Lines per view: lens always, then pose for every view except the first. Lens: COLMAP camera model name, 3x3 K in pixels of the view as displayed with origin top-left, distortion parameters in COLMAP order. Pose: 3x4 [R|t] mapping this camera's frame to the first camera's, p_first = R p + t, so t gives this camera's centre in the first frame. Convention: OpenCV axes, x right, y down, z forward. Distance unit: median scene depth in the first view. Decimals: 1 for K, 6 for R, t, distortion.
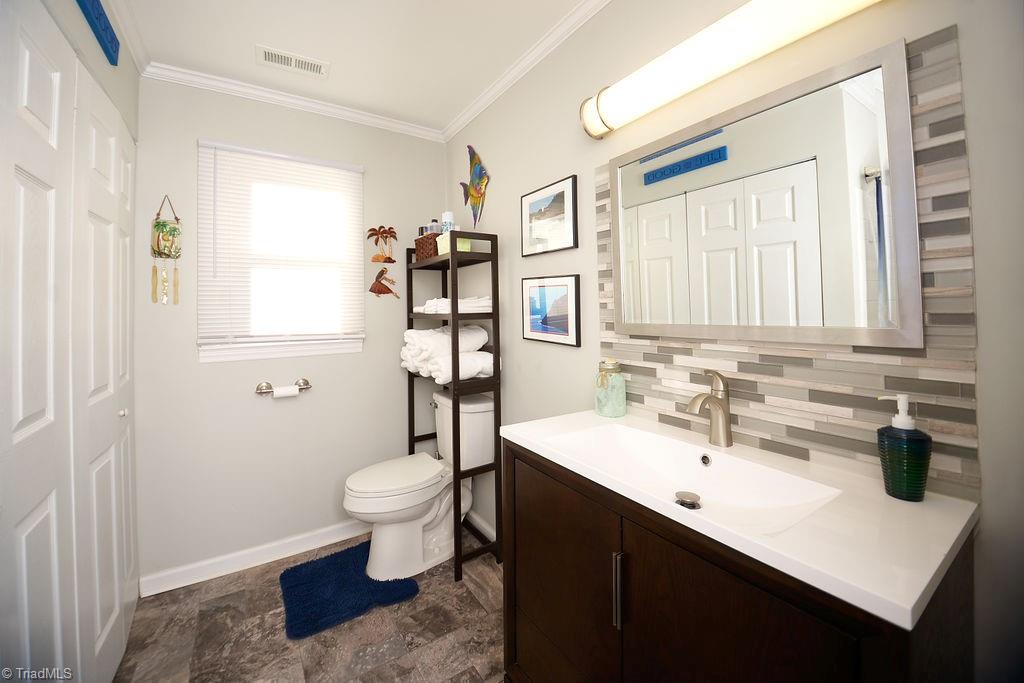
lens RADIAL K [[424.6, 0, 523.4], [0, 424.6, 300.1], [0, 0, 1]] dist [-0.013525, -0.005561]
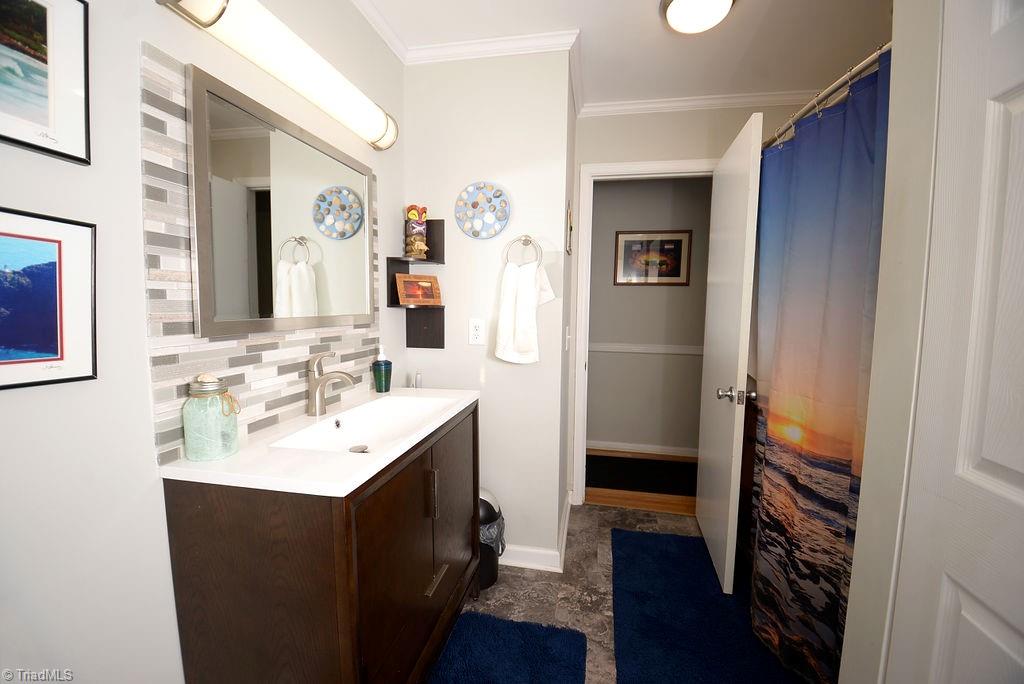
lens RADIAL K [[424.6, 0, 515.1], [0, 424.6, 340.8], [0, 0, 1]] dist [-0.013525, -0.005561]
pose [[-0.711390, -0.050342, 0.700992, -0.655430], [-0.012342, 0.998172, 0.059158, 0.042928], [-0.702689, 0.033433, -0.710711, 1.232425]]
